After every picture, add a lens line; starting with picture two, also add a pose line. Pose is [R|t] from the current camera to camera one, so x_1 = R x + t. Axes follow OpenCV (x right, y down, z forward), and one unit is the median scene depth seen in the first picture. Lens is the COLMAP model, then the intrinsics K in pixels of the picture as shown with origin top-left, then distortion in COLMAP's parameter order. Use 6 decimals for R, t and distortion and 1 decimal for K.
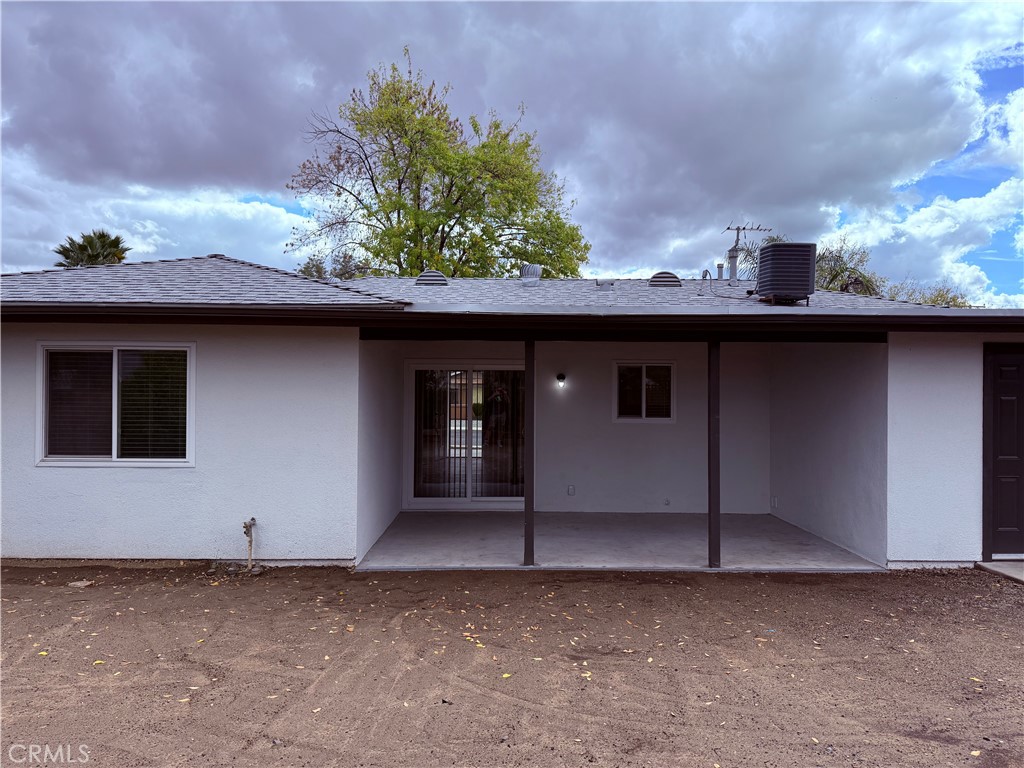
lens RADIAL K [[723.9, 0, 507.8], [0, 723.9, 383.2], [0, 0, 1]] dist [0.062003, -0.072100]
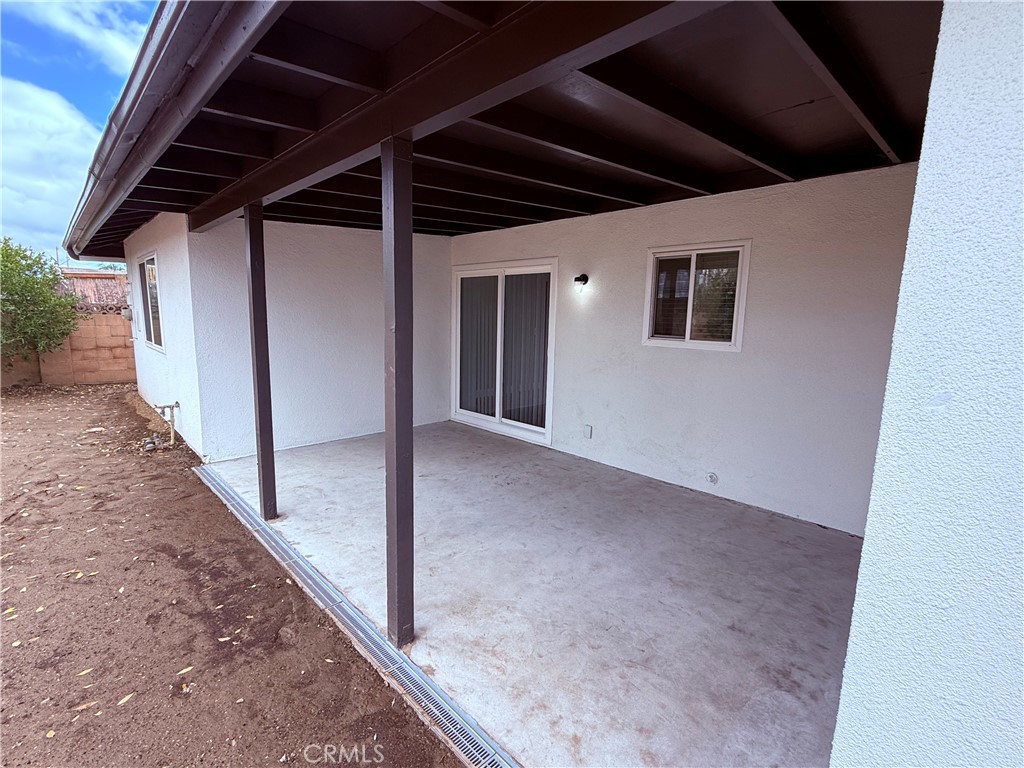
lens RADIAL K [[477.7, 0, 513.7], [0, 477.7, 379.1], [0, 0, 1]] dist [-0.019779, -0.000530]
pose [[0.701960, 0.108790, -0.703858, 0.400747], [-0.016304, 0.990461, 0.136828, 0.029030], [0.712030, -0.084572, 0.697038, 0.640365]]
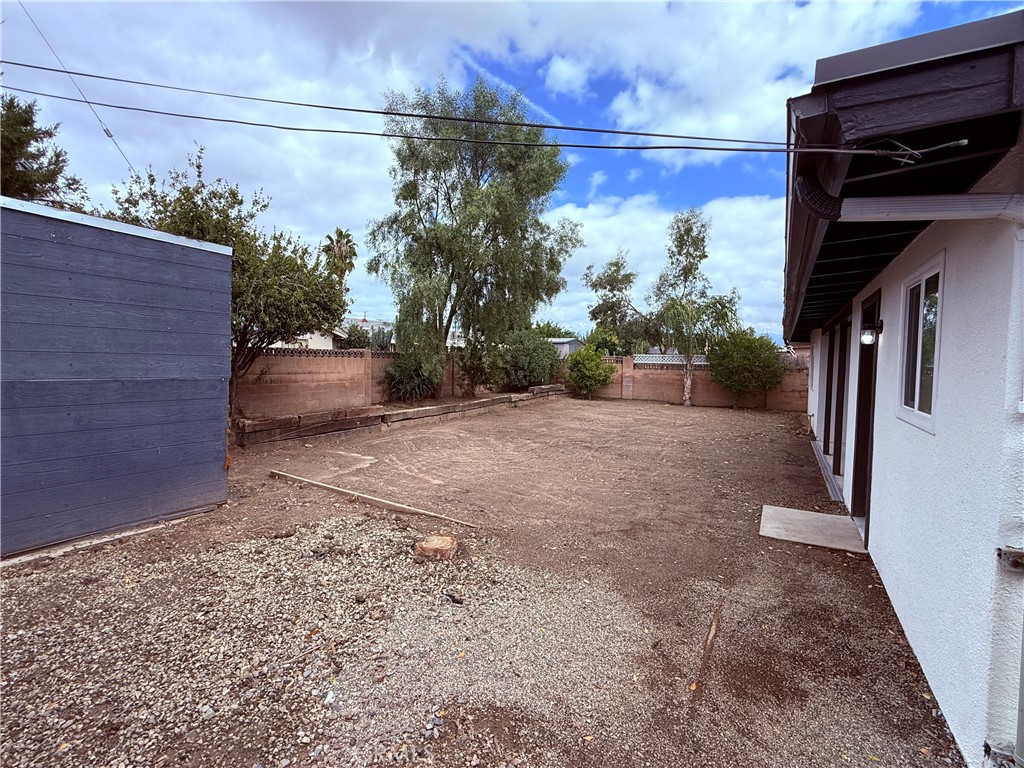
lens RADIAL K [[477.7, 0, 510.7], [0, 477.7, 383.7], [0, 0, 1]] dist [-0.019779, -0.000530]
pose [[-0.510782, 0.030160, -0.859181, 1.106437], [-0.010088, 0.999105, 0.041069, 0.023506], [0.859651, 0.029645, -0.510021, 0.702736]]
